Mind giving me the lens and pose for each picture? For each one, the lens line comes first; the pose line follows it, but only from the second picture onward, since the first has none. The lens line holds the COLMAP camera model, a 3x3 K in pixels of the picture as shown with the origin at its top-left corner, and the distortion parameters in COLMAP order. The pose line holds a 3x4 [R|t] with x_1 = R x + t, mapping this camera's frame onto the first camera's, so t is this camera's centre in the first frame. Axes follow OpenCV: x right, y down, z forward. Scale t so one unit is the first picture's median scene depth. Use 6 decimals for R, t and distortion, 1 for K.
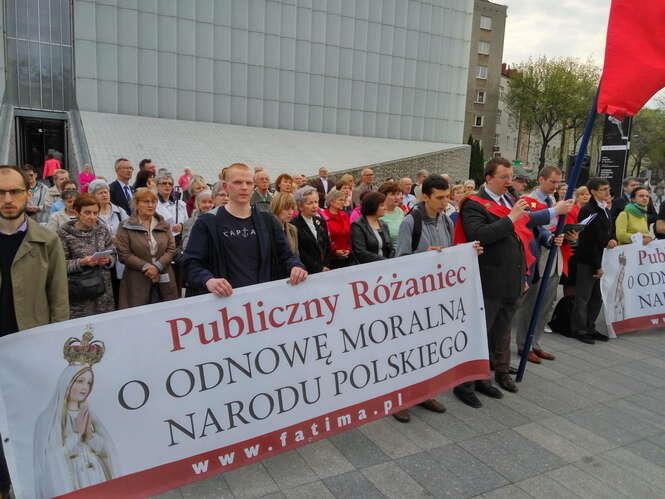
lens RADIAL K [[500.0, 0, 331.6], [0, 500.0, 242.0], [0, 0, 1]] dist [0.020836, -0.001289]
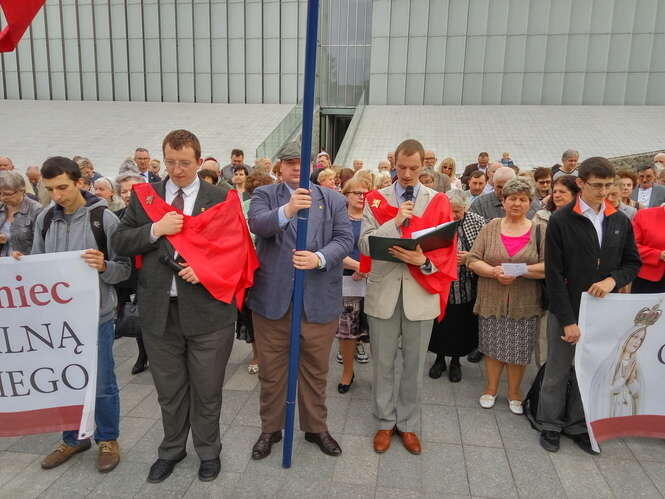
lens RADIAL K [[487.0, 0, 345.4], [0, 487.0, 249.9], [0, 0, 1]] dist [0.029955, -0.003864]
pose [[0.796490, 0.099503, -0.596408, 1.223419], [-0.069858, 0.994905, 0.072694, -0.099970], [0.600602, -0.016236, 0.799383, 0.769786]]
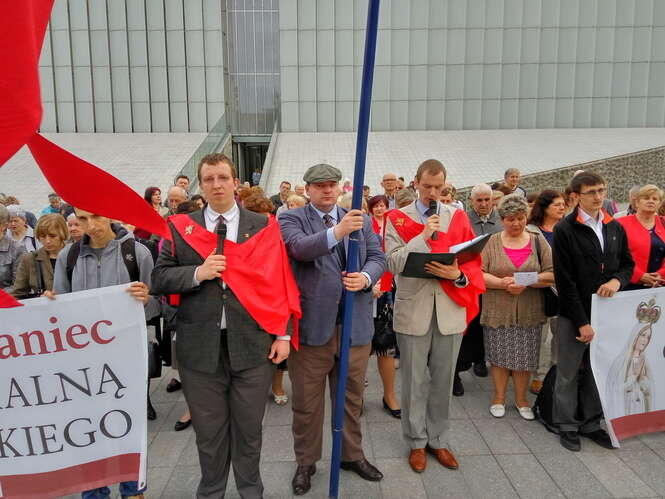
lens RADIAL K [[500.0, 0, 331.6], [0, 500.0, 242.0], [0, 0, 1]] dist [0.020836, -0.001289]
pose [[0.884800, 0.011100, -0.465839, 1.023088], [-0.016448, 0.999837, -0.007417, -0.074338], [0.465681, 0.014224, 0.884838, 0.605576]]
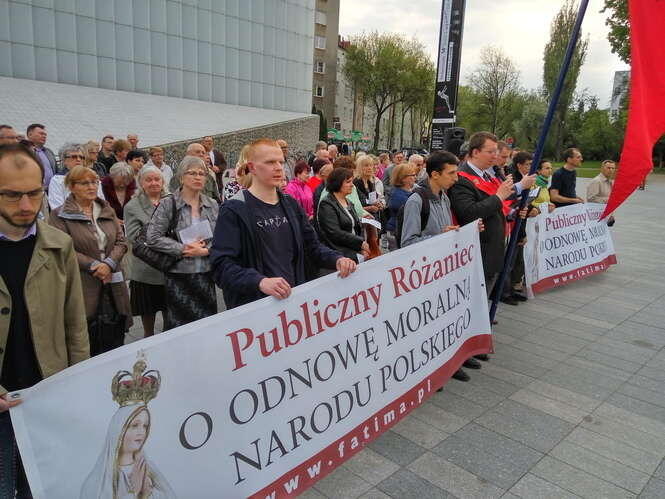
lens RADIAL K [[511.5, 0, 332.5], [0, 511.5, 235.8], [0, 0, 1]] dist [0.035578, 0.001716]
pose [[0.952050, -0.050654, 0.301719, -0.355254], [0.037719, 0.998108, 0.048550, -0.032886], [-0.303607, -0.034841, 0.952160, 0.135207]]
